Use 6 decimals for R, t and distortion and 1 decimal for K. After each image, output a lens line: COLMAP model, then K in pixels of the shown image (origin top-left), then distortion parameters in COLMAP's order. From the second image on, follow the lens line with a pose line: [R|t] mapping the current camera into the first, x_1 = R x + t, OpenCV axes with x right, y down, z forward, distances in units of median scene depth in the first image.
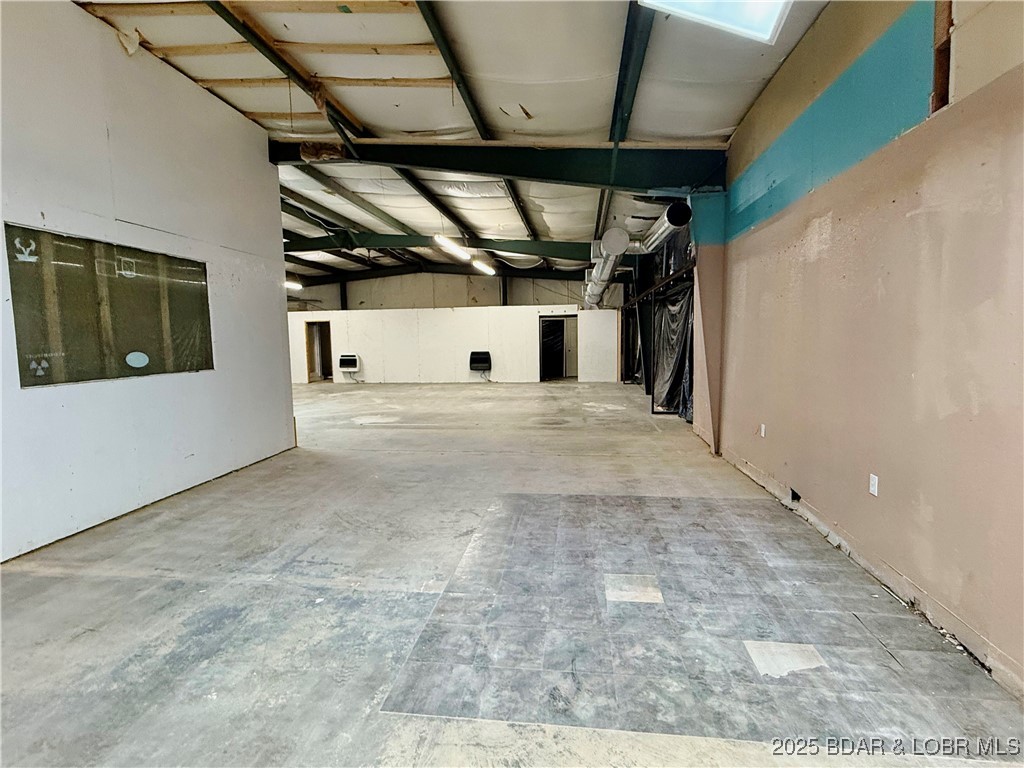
lens RADIAL K [[507.9, 0, 508.3], [0, 507.9, 384.4], [0, 0, 1]] dist [-0.000493, -0.001093]
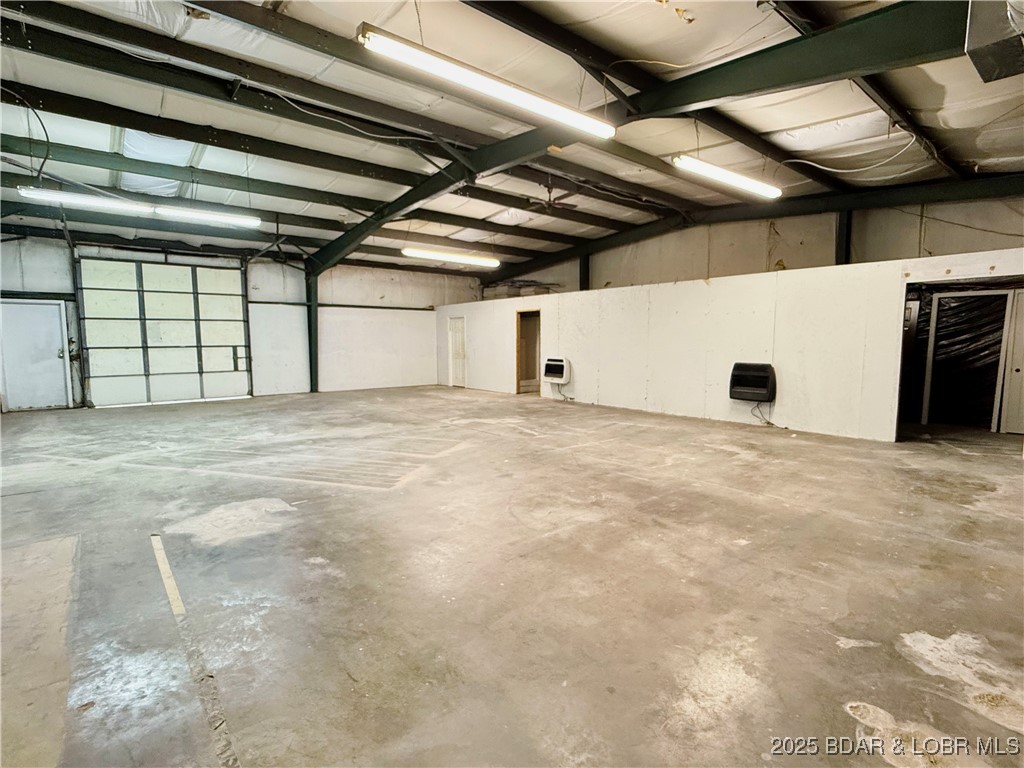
lens RADIAL K [[507.9, 0, 512.2], [0, 507.9, 384.1], [0, 0, 1]] dist [-0.000493, -0.001093]
pose [[0.744964, 0.072948, -0.663105, 0.095725], [-0.066314, 0.997178, 0.035199, -0.044031], [0.663801, 0.017751, 0.747699, 0.449471]]
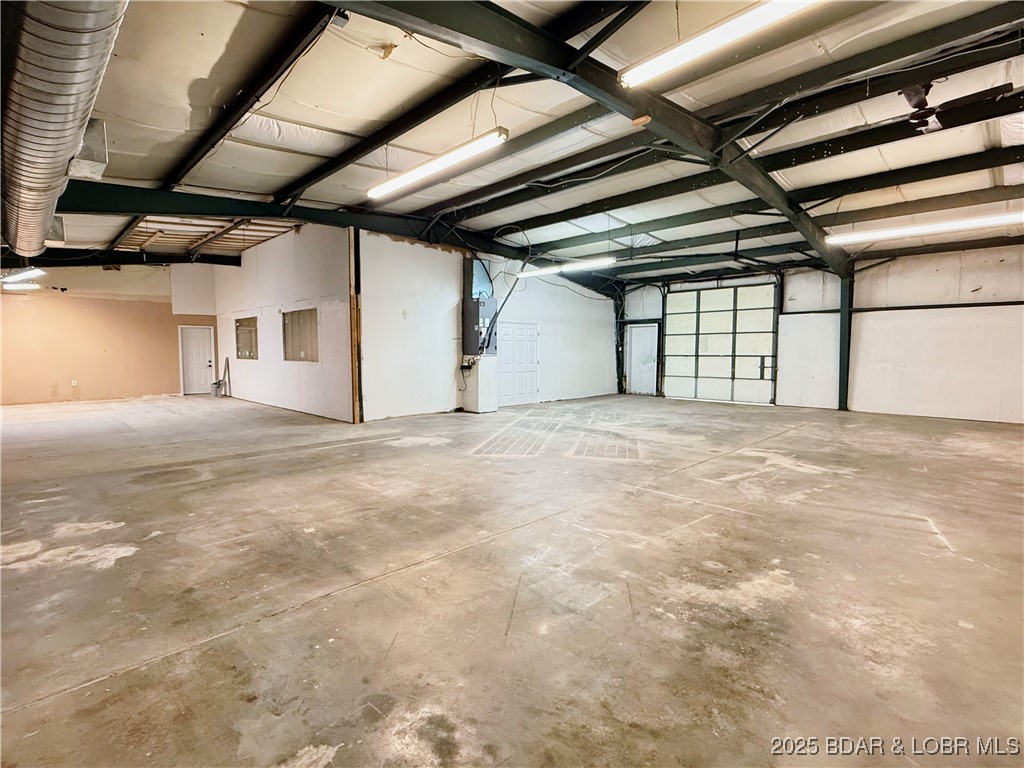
lens RADIAL K [[494.5, 0, 508.8], [0, 494.5, 385.9], [0, 0, 1]] dist [-0.004132, -0.000541]
pose [[-0.599768, 0.074243, -0.796722, 0.124925], [-0.059491, 0.988793, 0.136925, -0.062598], [0.797959, 0.129521, -0.588630, 0.656252]]
